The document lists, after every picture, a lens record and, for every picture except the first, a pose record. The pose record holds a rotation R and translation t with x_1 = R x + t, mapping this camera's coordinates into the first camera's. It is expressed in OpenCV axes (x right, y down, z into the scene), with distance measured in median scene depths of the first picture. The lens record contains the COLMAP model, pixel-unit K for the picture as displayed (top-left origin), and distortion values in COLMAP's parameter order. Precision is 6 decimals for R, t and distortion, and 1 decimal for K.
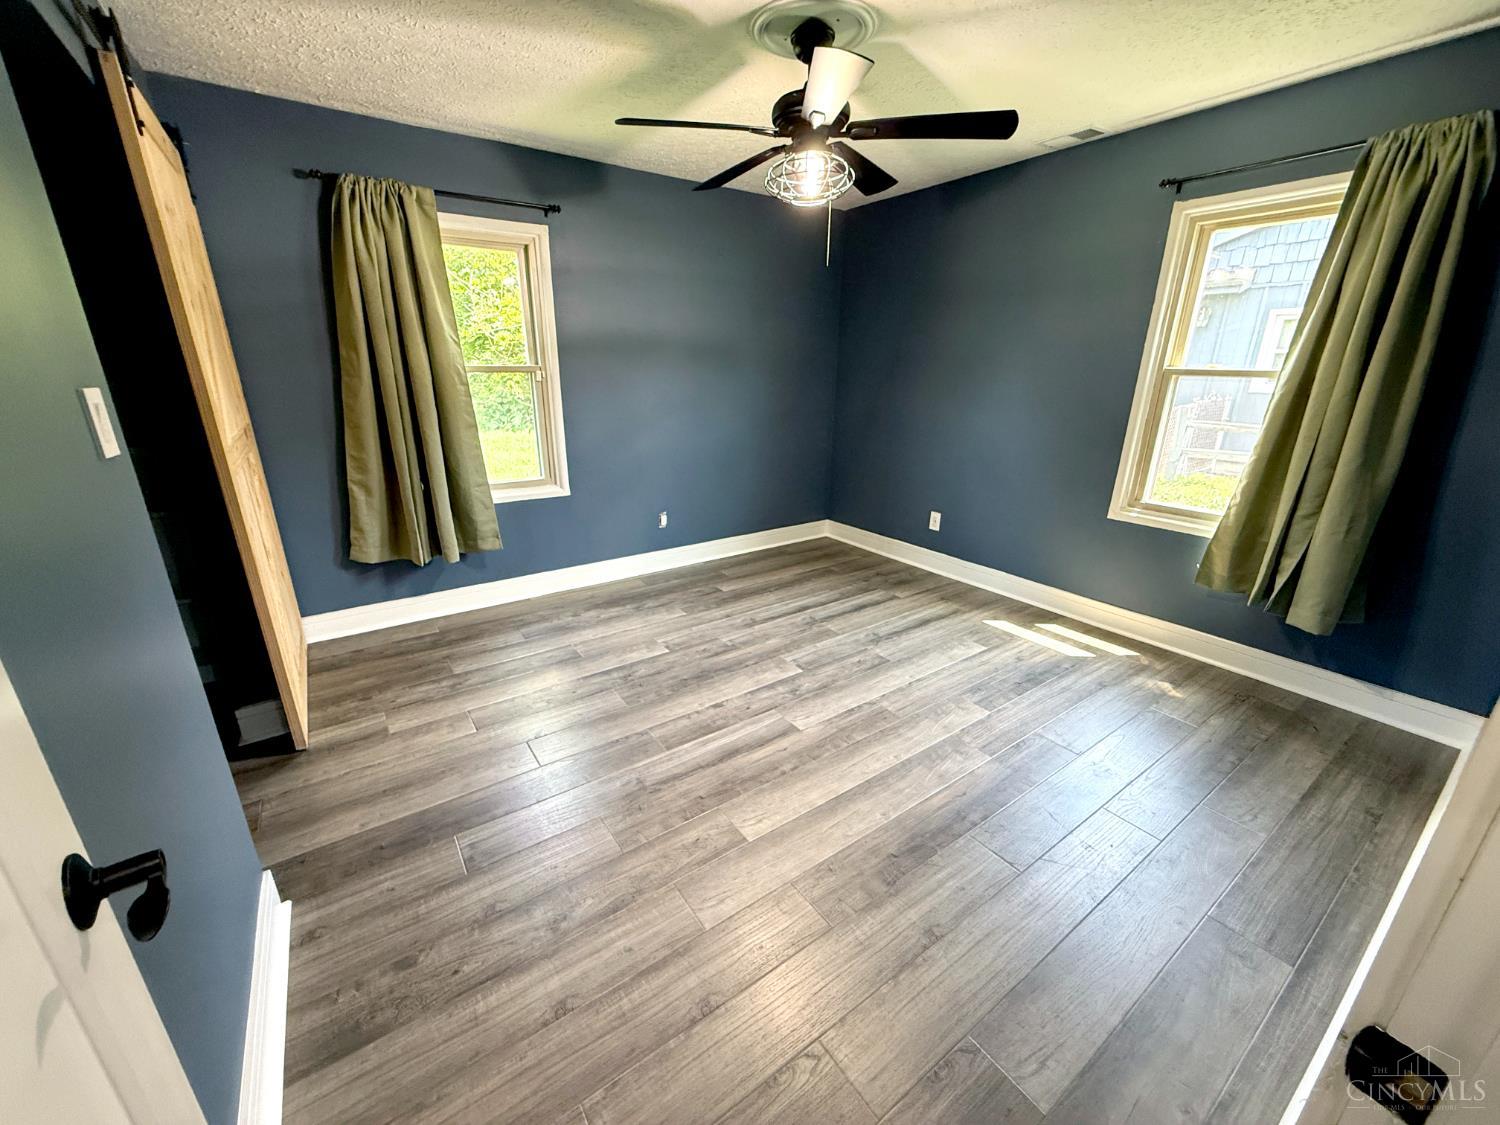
lens RADIAL K [[593.7, 0, 746.0], [0, 593.7, 562.7], [0, 0, 1]] dist [0.000287, -0.000092]
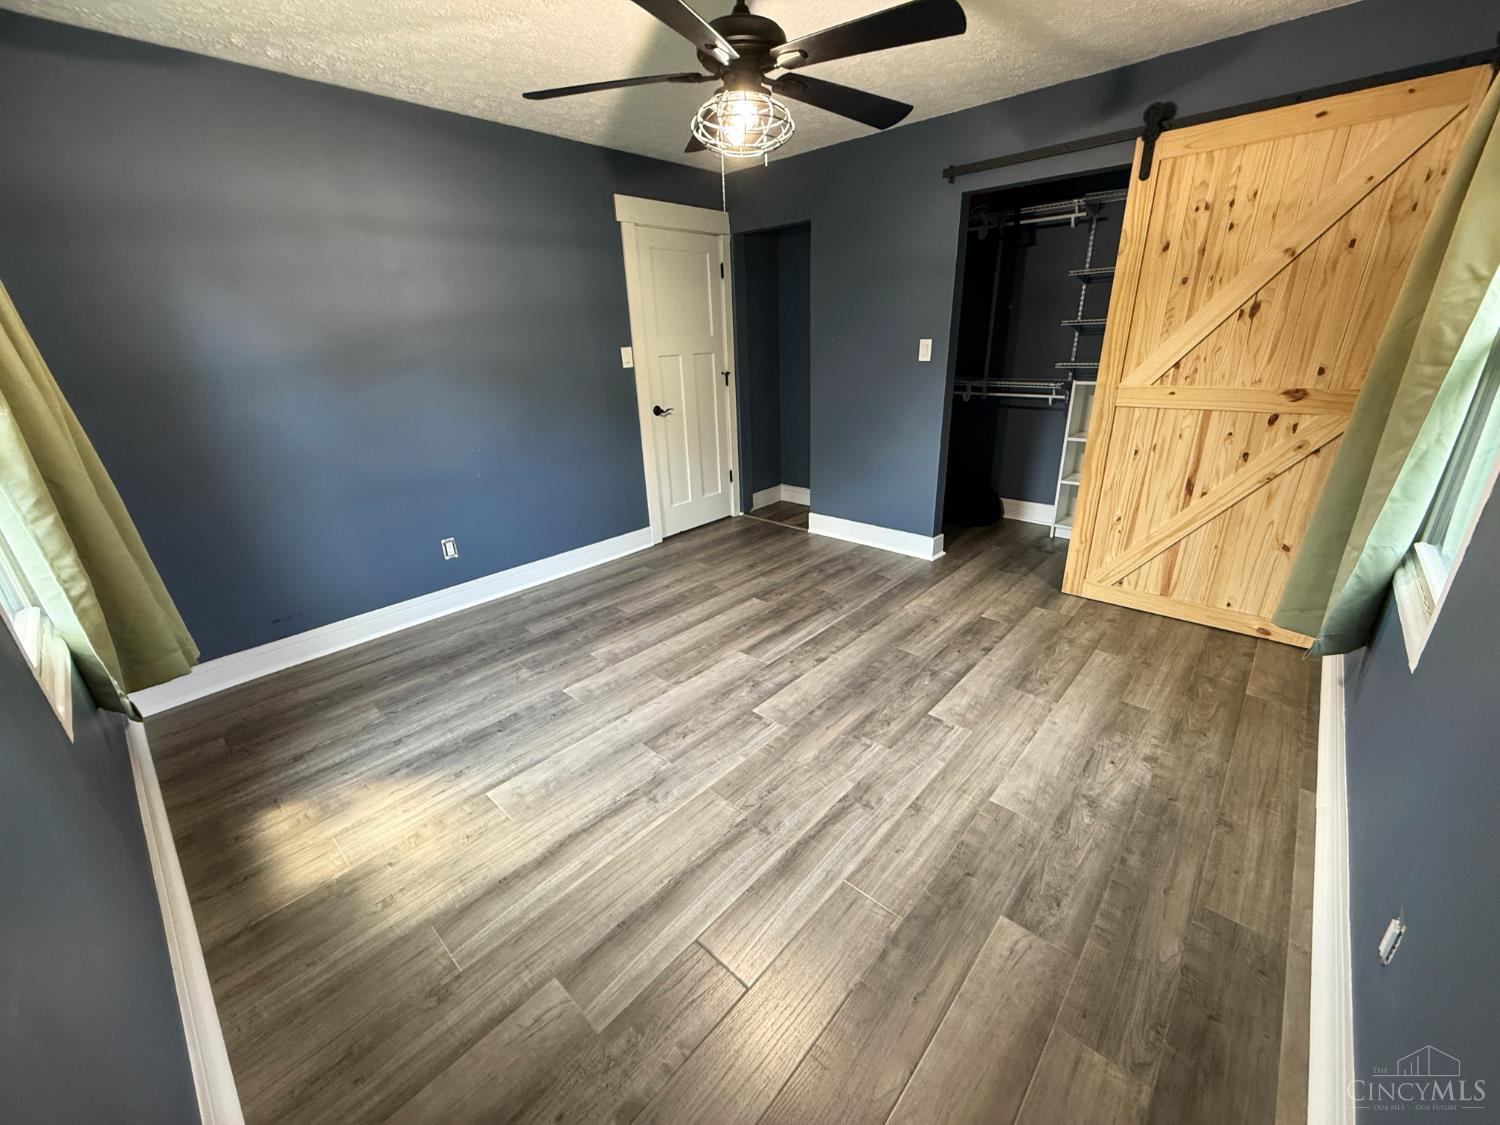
lens RADIAL K [[593.7, 0, 752.1], [0, 593.7, 565.2], [0, 0, 1]] dist [0.000287, -0.000092]
pose [[-0.972650, 0.109674, -0.204751, 0.251182], [-0.046889, 0.770648, 0.635534, -0.522198], [0.227492, 0.627753, -0.744428, 1.527327]]
